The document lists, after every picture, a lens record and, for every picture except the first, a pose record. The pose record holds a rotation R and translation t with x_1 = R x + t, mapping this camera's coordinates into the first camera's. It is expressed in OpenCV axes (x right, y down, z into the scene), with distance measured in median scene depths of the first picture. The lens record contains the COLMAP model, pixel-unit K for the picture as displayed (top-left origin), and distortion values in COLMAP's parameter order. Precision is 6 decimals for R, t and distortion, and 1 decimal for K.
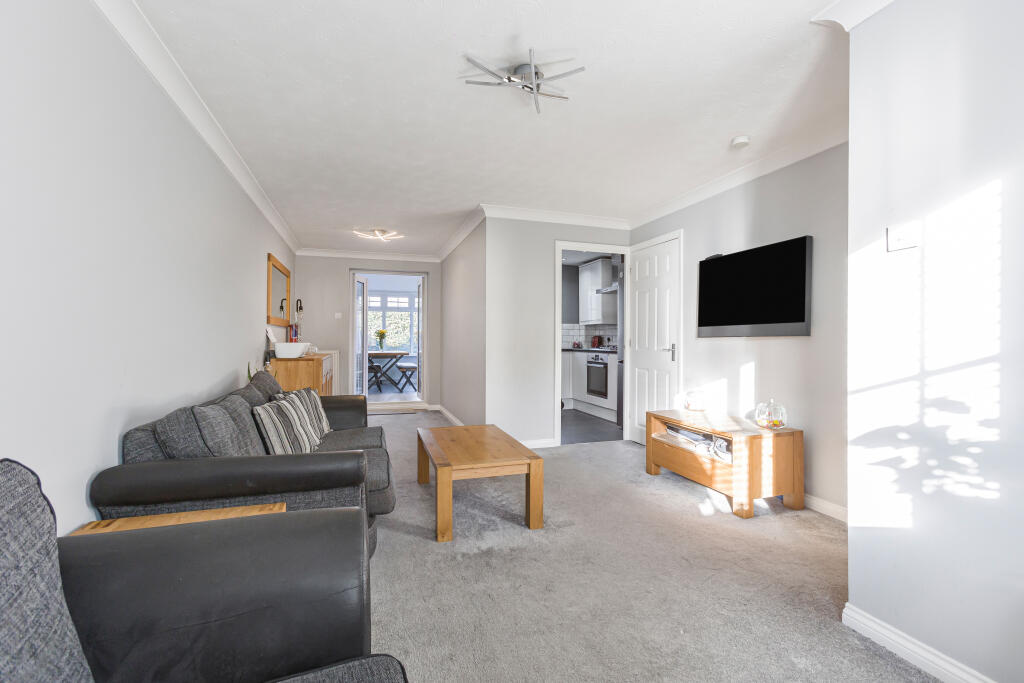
lens RADIAL K [[464.3, 0, 509.8], [0, 464.3, 334.7], [0, 0, 1]] dist [-0.001842, -0.000112]
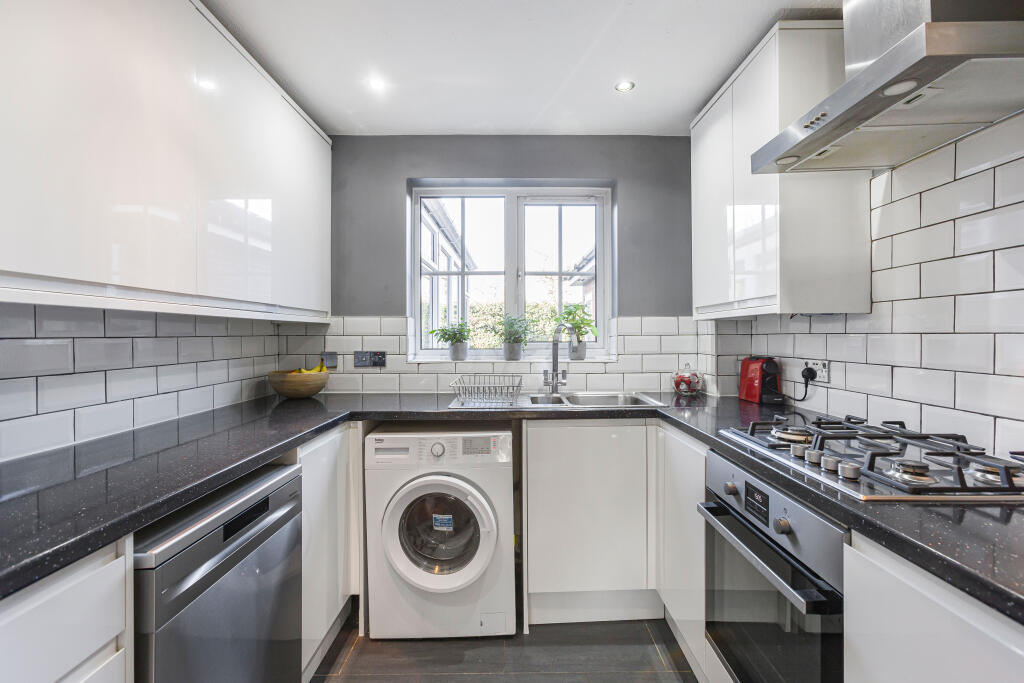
lens RADIAL K [[464.3, 0, 514.4], [0, 464.3, 340.6], [0, 0, 1]] dist [-0.001842, -0.000112]
pose [[0.956421, 0.001160, -0.291990, 0.179563], [0.001879, 0.999947, 0.010129, -0.015171], [0.291986, -0.010237, 0.956368, 0.963656]]
